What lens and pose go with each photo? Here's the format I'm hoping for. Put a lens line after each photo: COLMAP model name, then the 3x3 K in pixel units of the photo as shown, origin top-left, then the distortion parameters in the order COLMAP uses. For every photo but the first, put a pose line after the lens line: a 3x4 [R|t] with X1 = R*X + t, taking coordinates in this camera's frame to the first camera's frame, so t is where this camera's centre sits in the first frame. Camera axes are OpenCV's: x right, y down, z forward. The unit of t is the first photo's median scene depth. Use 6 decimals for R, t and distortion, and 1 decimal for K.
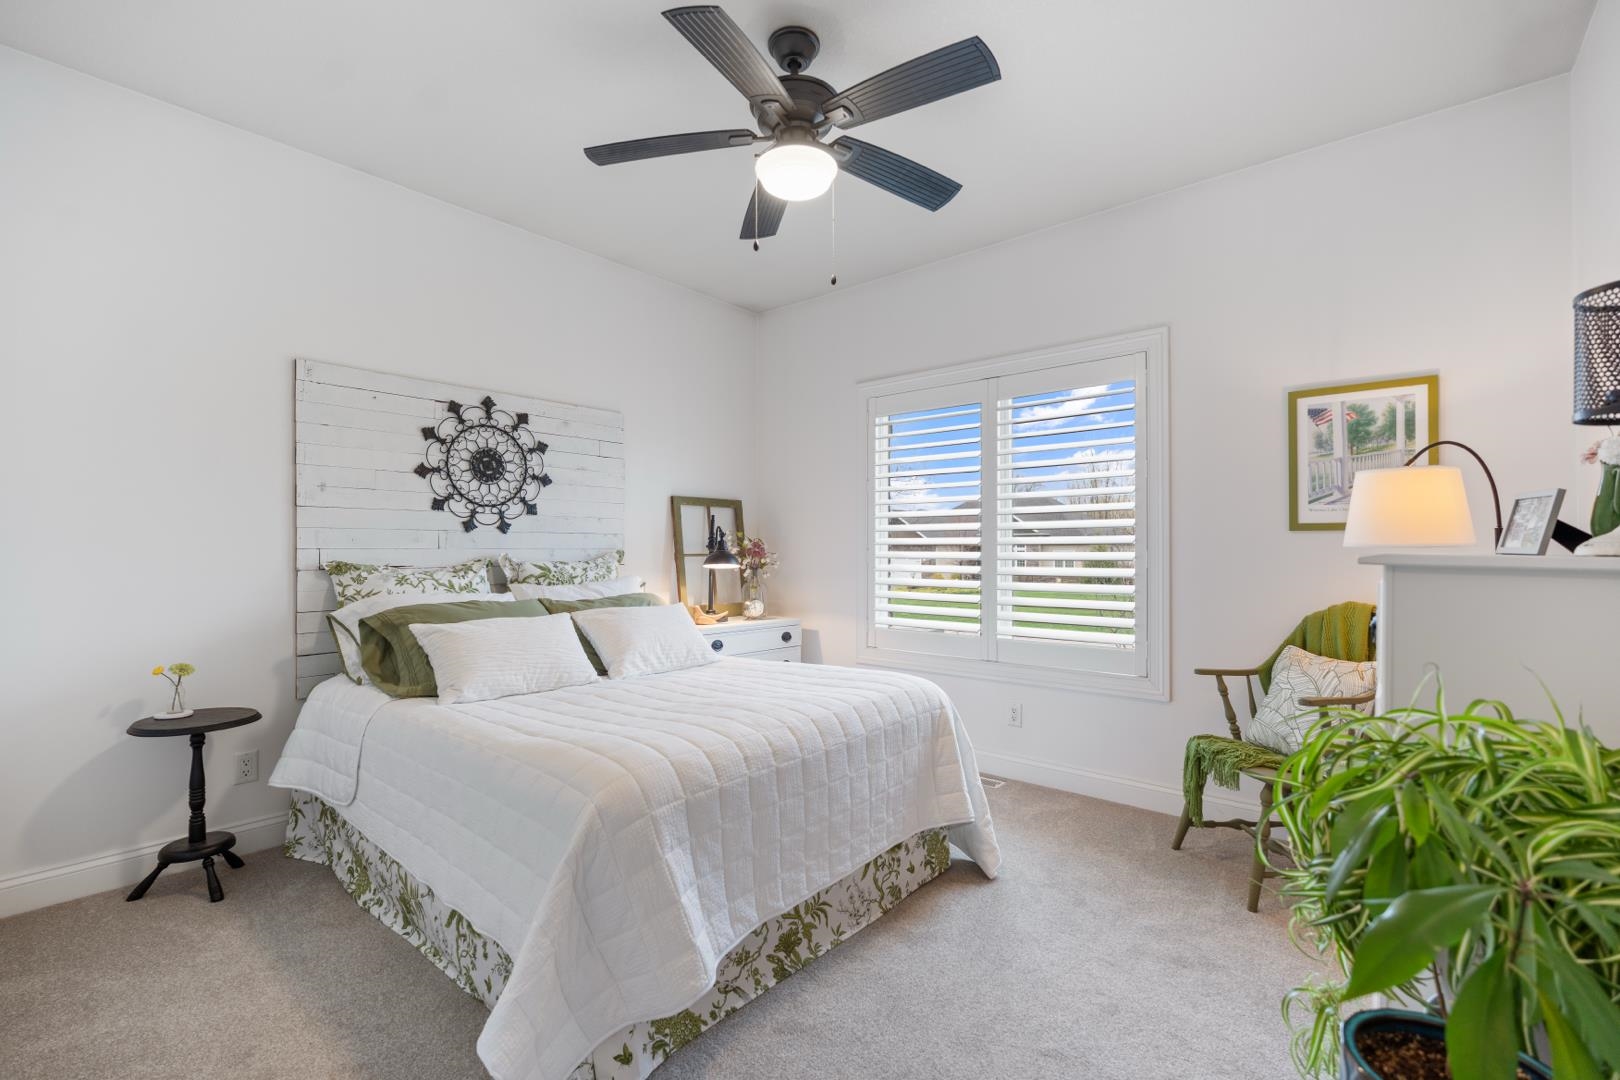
lens RADIAL K [[721.4, 0, 811.4], [0, 721.4, 548.2], [0, 0, 1]] dist [-0.004081, -0.000021]
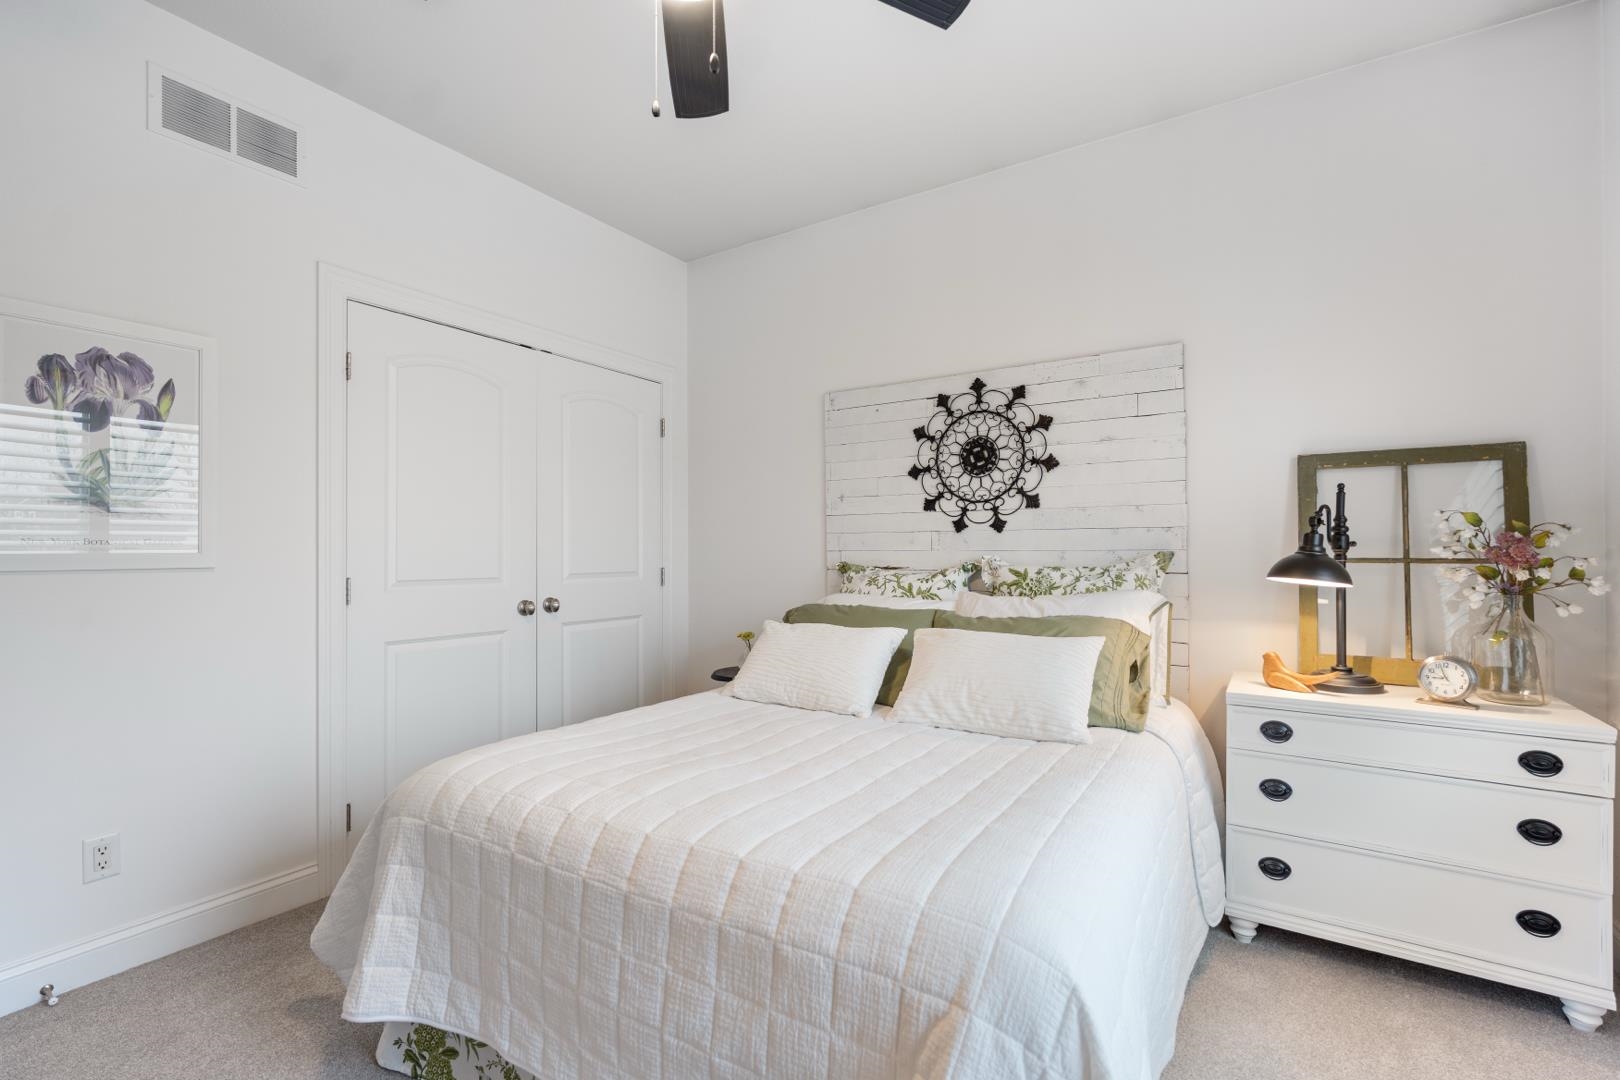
lens RADIAL K [[721.4, 0, 812.1], [0, 721.4, 545.3], [0, 0, 1]] dist [-0.004081, -0.000021]
pose [[0.129275, -0.010044, -0.991558, 0.403433], [0.004896, 0.999943, -0.009490, 0.001941], [0.991597, -0.003627, 0.129317, 0.686915]]
